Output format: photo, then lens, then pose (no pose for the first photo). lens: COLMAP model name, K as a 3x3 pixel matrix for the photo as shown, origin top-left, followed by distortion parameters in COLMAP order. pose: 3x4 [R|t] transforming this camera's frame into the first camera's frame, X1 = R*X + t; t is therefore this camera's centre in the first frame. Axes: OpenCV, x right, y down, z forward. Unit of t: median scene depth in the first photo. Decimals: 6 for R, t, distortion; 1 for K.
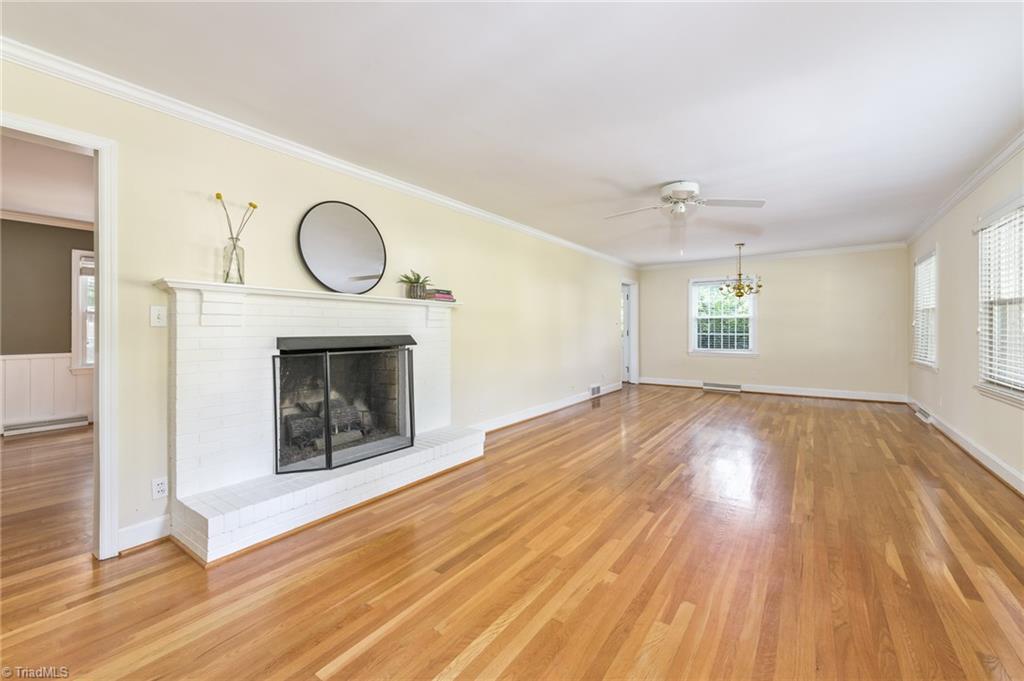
lens RADIAL K [[421.1, 0, 514.7], [0, 421.1, 330.7], [0, 0, 1]] dist [0.002296, 0.000146]
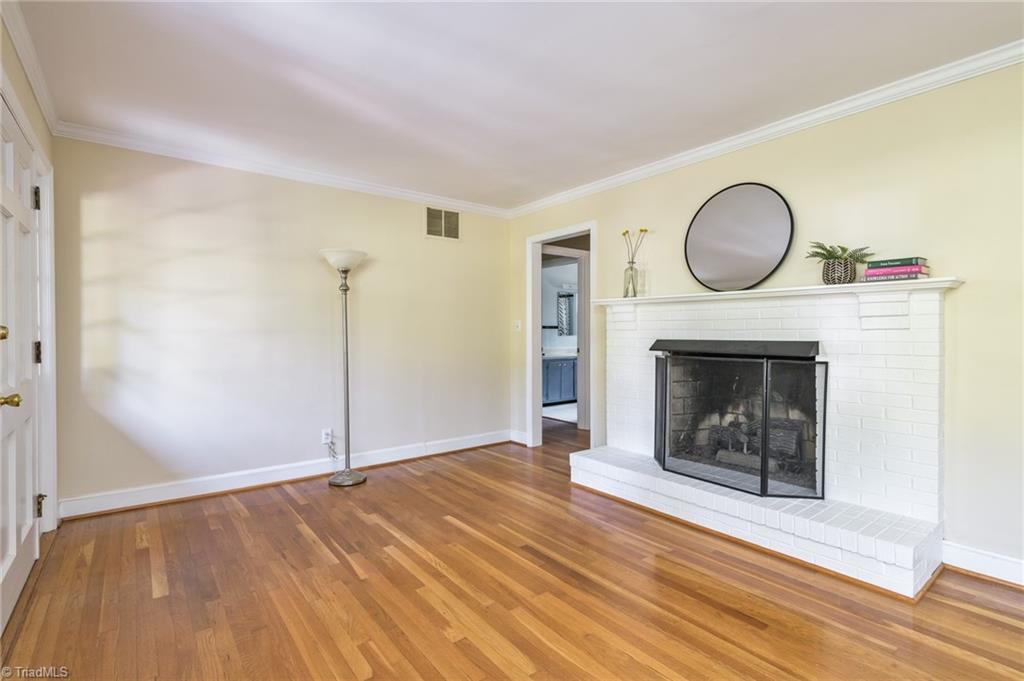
lens RADIAL K [[473.3, 0, 515.5], [0, 473.3, 346.1], [0, 0, 1]] dist [0.019328, 0.000171]
pose [[-0.281852, 0.035380, -0.958805, 0.826550], [0.004710, 0.999359, 0.035492, -0.015252], [0.959446, 0.005488, -0.281838, 1.059940]]
